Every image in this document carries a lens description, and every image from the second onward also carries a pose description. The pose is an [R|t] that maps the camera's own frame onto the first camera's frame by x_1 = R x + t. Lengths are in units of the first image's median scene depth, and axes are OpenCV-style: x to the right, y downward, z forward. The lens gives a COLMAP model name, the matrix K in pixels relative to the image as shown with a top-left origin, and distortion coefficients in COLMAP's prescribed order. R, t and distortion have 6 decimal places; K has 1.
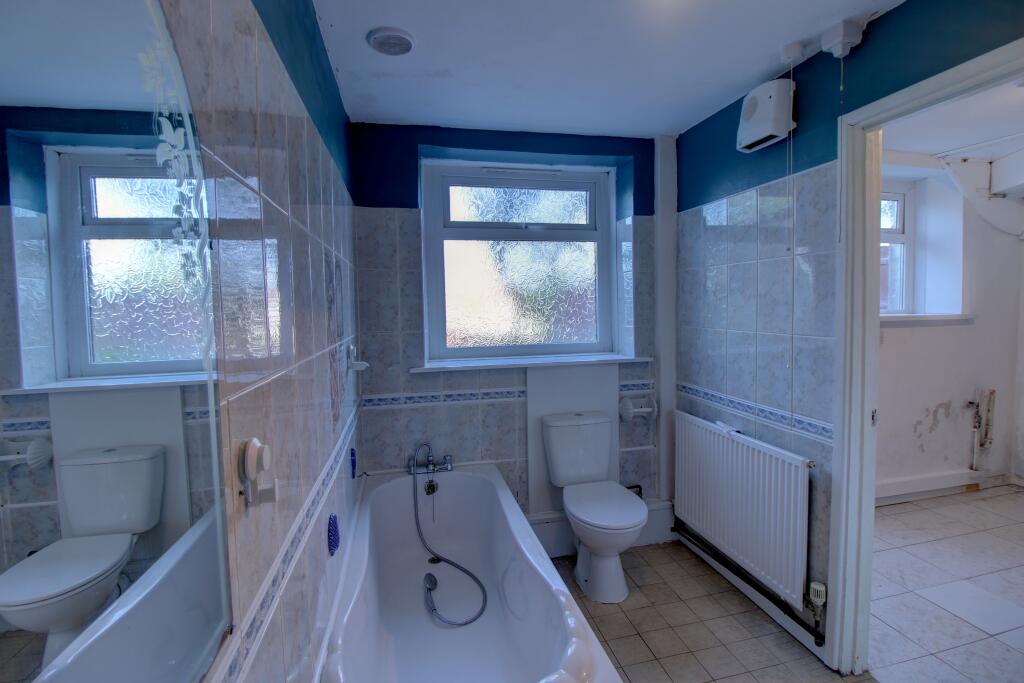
lens RADIAL K [[476.2, 0, 516.5], [0, 476.2, 339.0], [0, 0, 1]] dist [-0.002373, -0.011540]
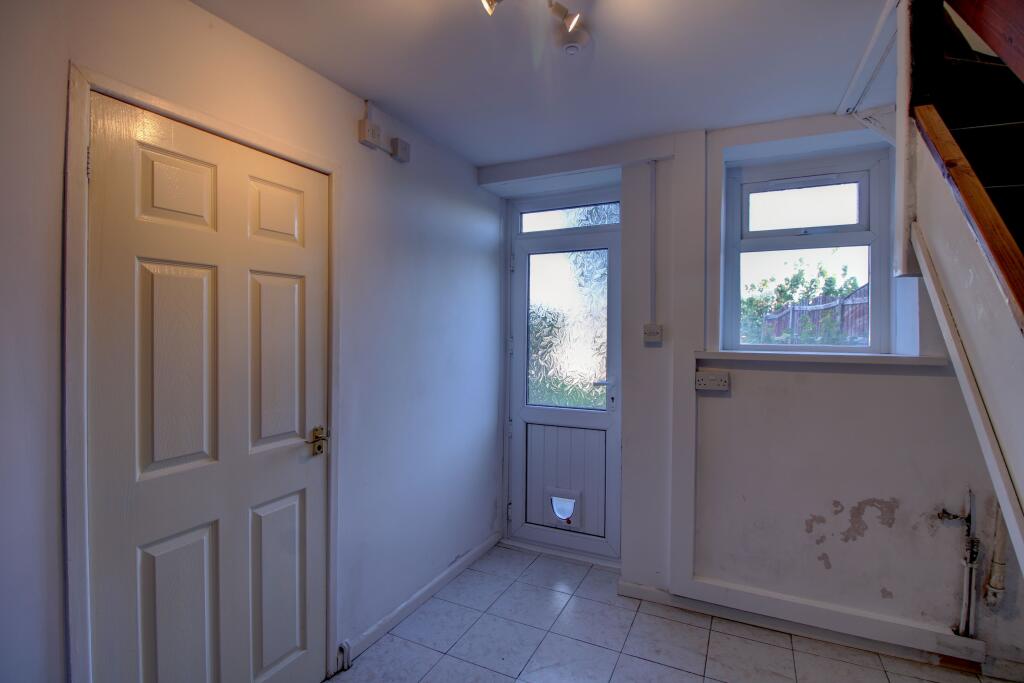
lens RADIAL K [[476.2, 0, 520.7], [0, 476.2, 333.2], [0, 0, 1]] dist [-0.002373, -0.011540]
pose [[0.774377, 0.026431, -0.632173, 0.918679], [-0.055082, 0.998150, -0.025741, -0.038692], [0.630323, 0.054754, 0.774400, 0.215615]]
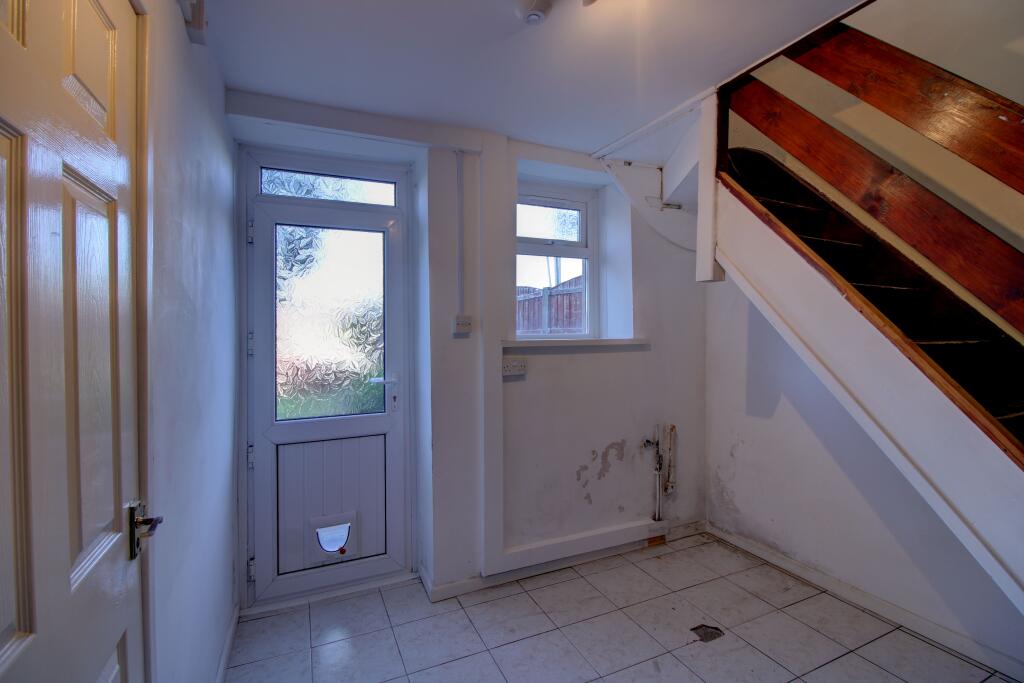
lens RADIAL K [[476.2, 0, 519.8], [0, 476.2, 332.8], [0, 0, 1]] dist [-0.002373, -0.011540]
pose [[0.980297, 0.010295, 0.197262, 0.558965], [0.001278, 0.998289, -0.058452, -0.012661], [-0.197526, 0.057552, 0.978607, 0.179291]]
